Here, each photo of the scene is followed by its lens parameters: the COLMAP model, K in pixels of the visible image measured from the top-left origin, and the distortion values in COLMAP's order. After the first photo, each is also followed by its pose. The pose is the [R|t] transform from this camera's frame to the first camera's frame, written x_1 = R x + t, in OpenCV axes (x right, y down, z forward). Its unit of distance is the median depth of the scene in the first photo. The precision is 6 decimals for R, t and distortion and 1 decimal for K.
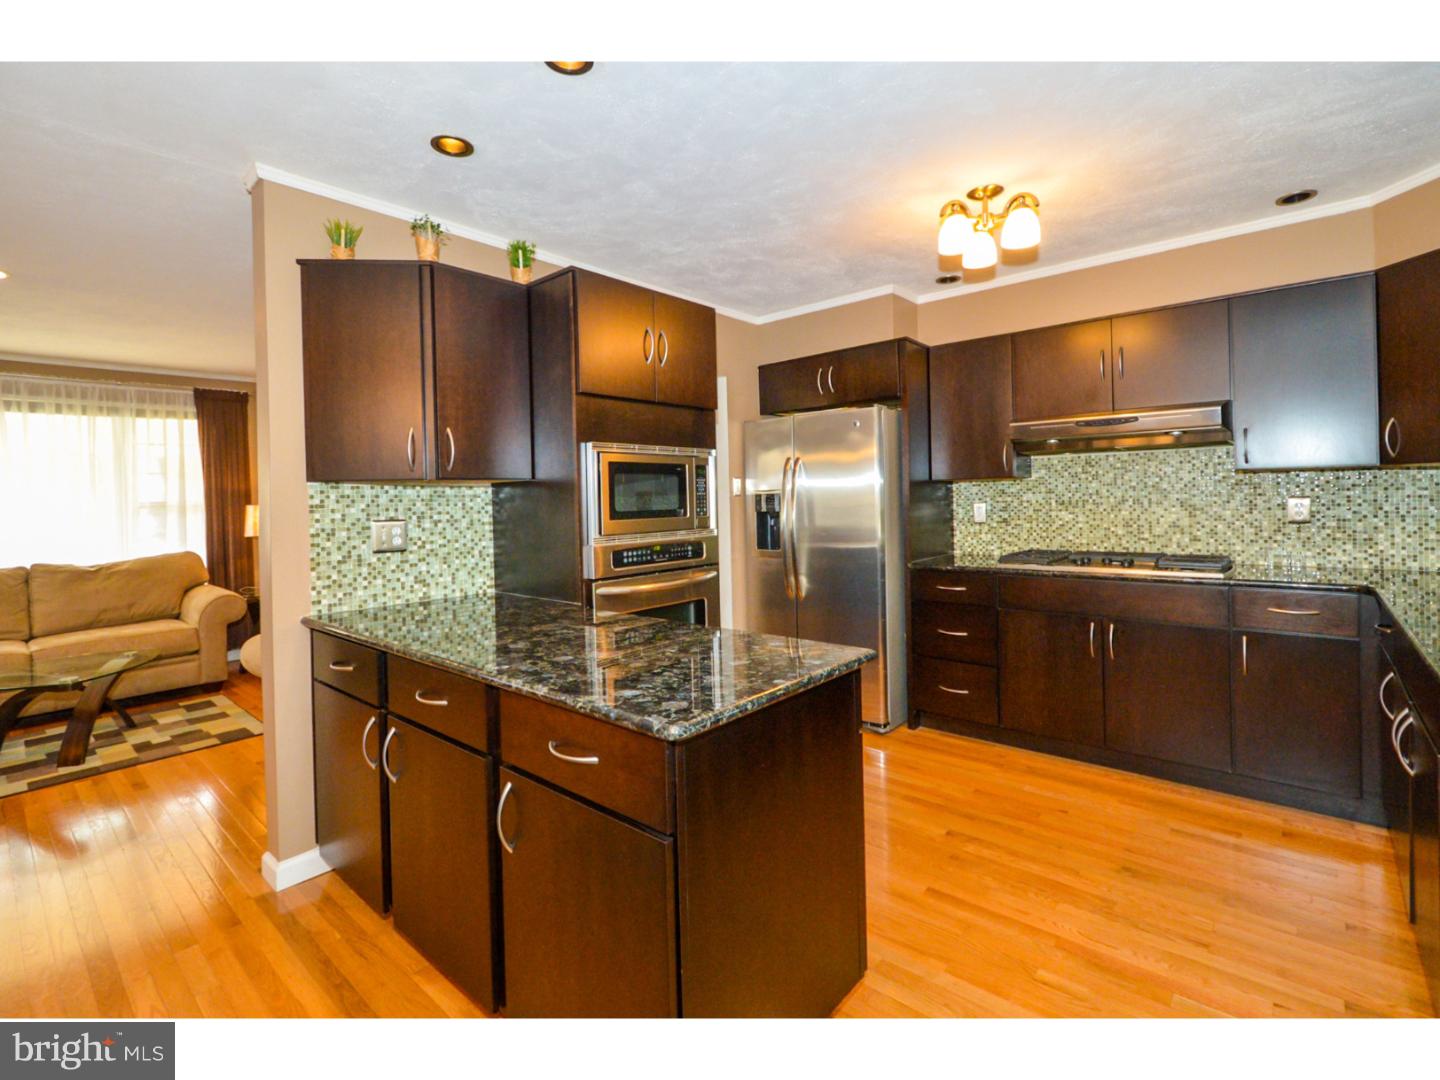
lens RADIAL K [[668.9, 0, 731.8], [0, 668.9, 540.2], [0, 0, 1]] dist [-0.009875, -0.002384]
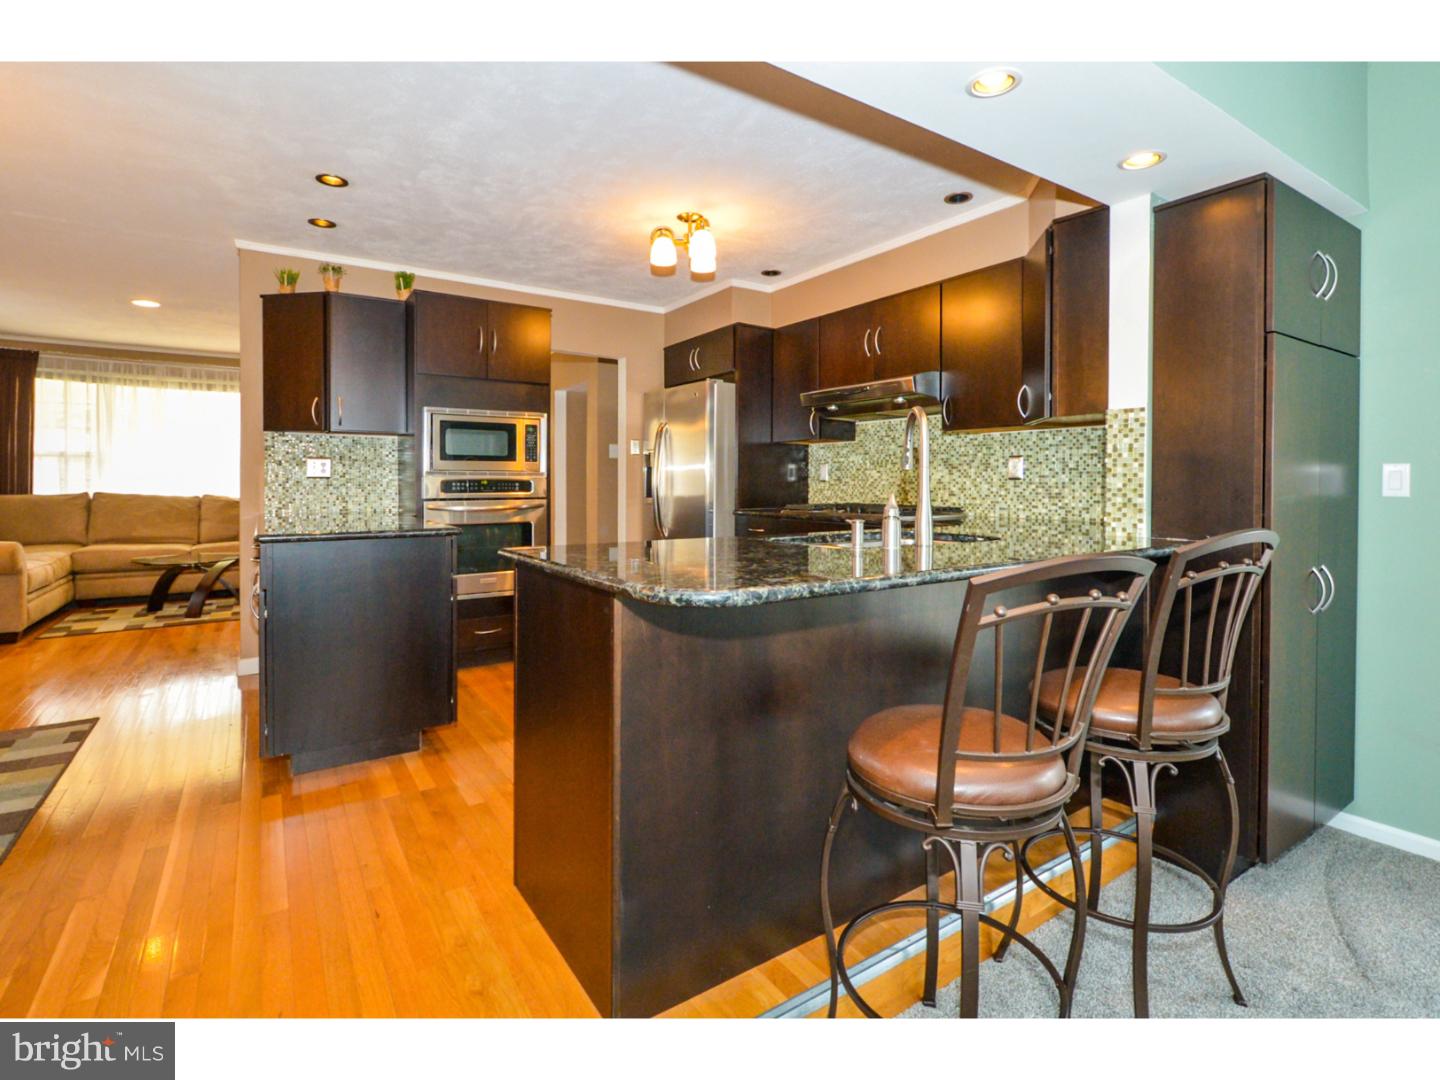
lens RADIAL K [[668.9, 0, 721.6], [0, 668.9, 535.4], [0, 0, 1]] dist [-0.009875, -0.002384]
pose [[0.967140, 0.046281, -0.249997, 0.661974], [-0.039621, 0.998715, 0.031610, 0.053665], [0.251138, -0.020666, 0.967731, -0.231694]]
